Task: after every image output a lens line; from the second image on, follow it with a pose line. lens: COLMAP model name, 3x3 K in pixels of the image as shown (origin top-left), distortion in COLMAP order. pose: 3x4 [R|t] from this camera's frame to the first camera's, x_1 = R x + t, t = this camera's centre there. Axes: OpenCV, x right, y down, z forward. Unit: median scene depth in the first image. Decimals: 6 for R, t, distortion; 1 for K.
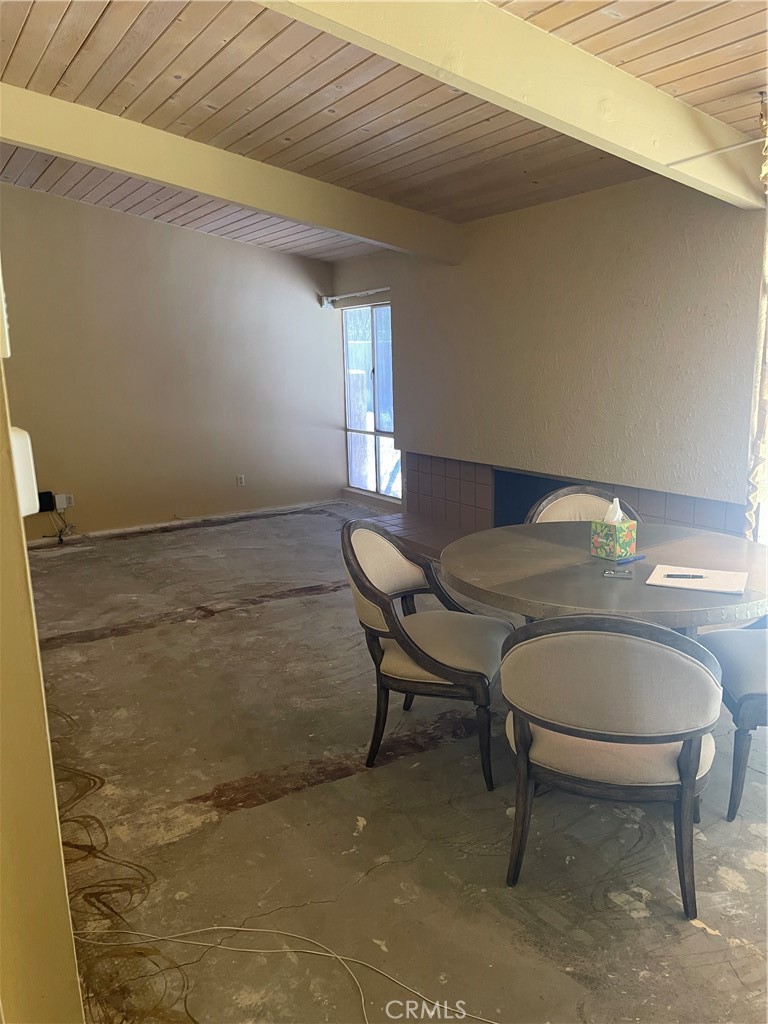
lens RADIAL K [[781.2, 0, 382.3], [0, 781.2, 520.3], [0, 0, 1]] dist [0.072516, -0.091632]
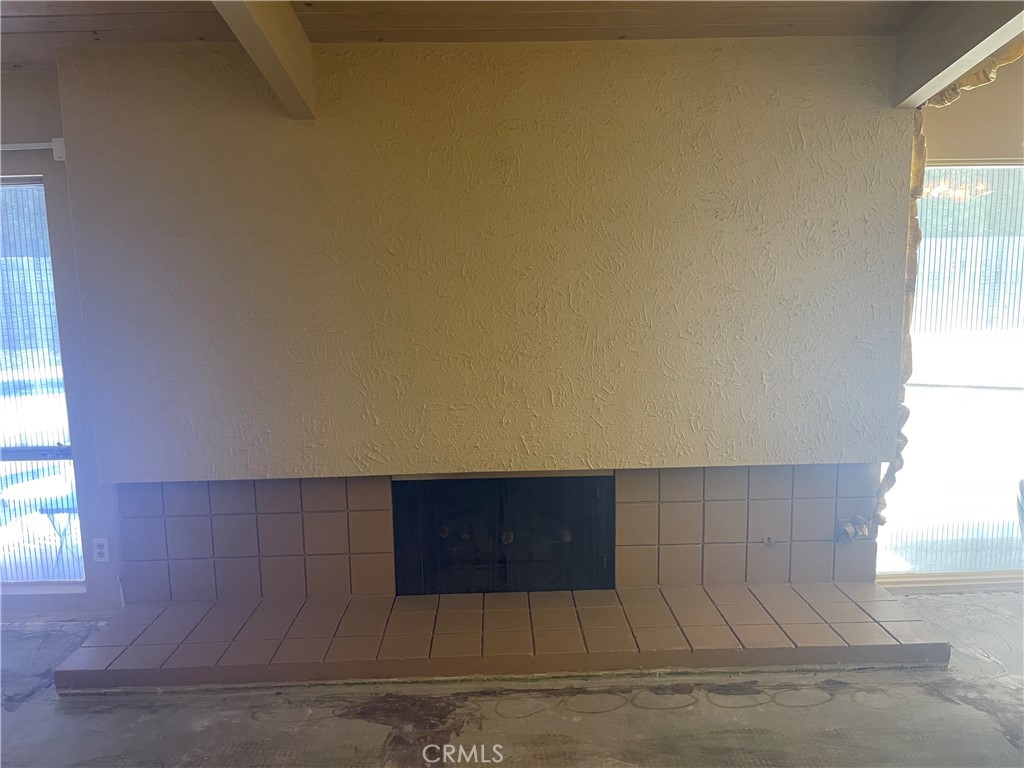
lens RADIAL K [[781.2, 0, 511.5], [0, 781.2, 389.5], [0, 0, 1]] dist [0.072516, -0.091632]
pose [[0.508779, -0.103906, 0.854604, -0.437348], [0.186744, 0.982374, 0.008264, -0.176284], [-0.840399, 0.155387, 0.519215, 0.907603]]
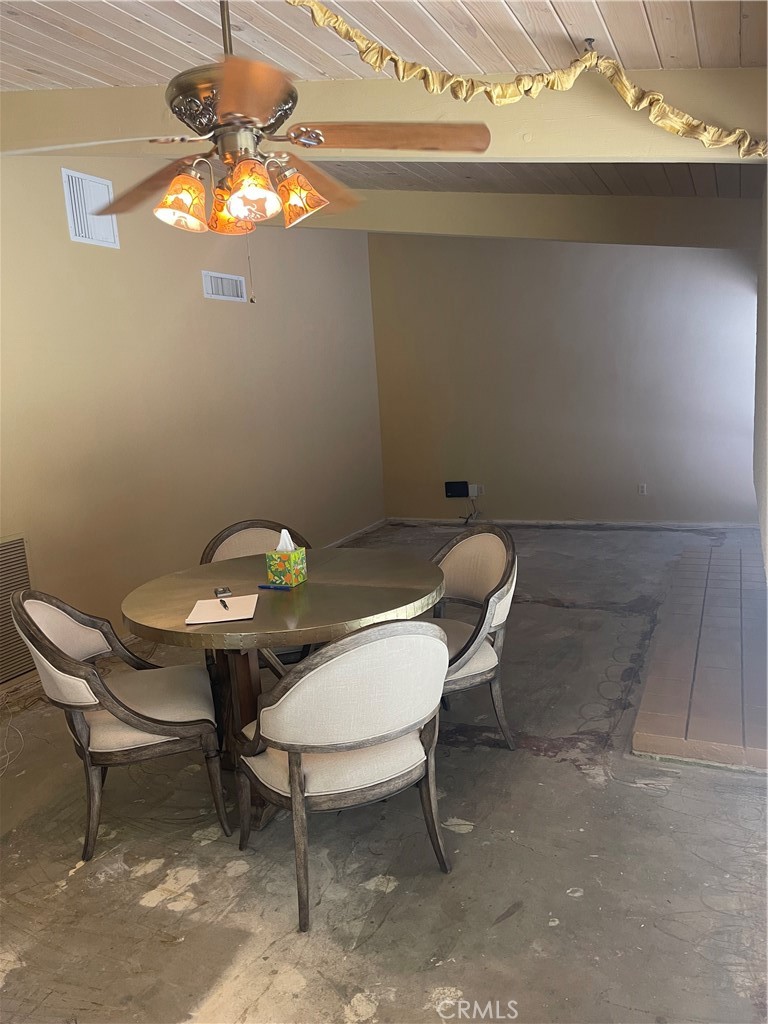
lens RADIAL K [[781.2, 0, 382.3], [0, 781.2, 520.3], [0, 0, 1]] dist [0.072516, -0.091632]
pose [[0.553341, 0.139259, -0.821231, 0.838275], [-0.127059, 0.988499, 0.082011, -0.097165], [0.823207, 0.058965, 0.564671, 0.342799]]
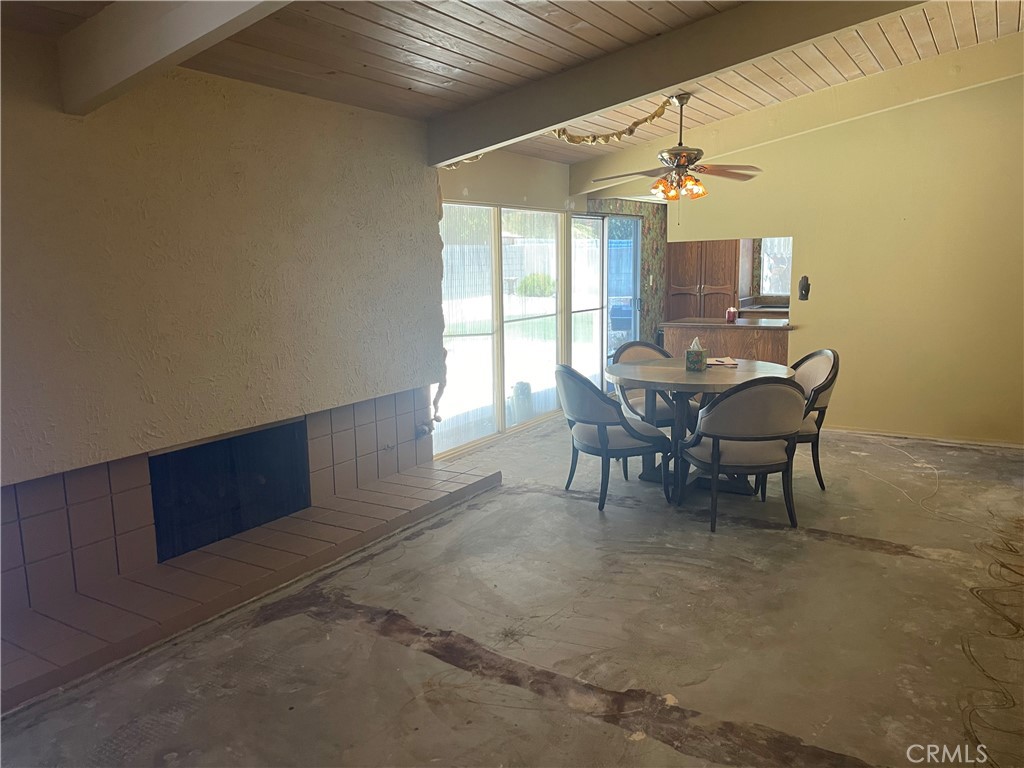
lens RADIAL K [[767.6, 0, 514.1], [0, 767.6, 391.9], [0, 0, 1]] dist [0.067228, -0.110265]
pose [[-0.440096, -0.109463, 0.891254, -0.772479], [0.225599, 0.947228, 0.227737, -0.277770], [-0.869149, 0.301292, -0.392177, 1.431850]]
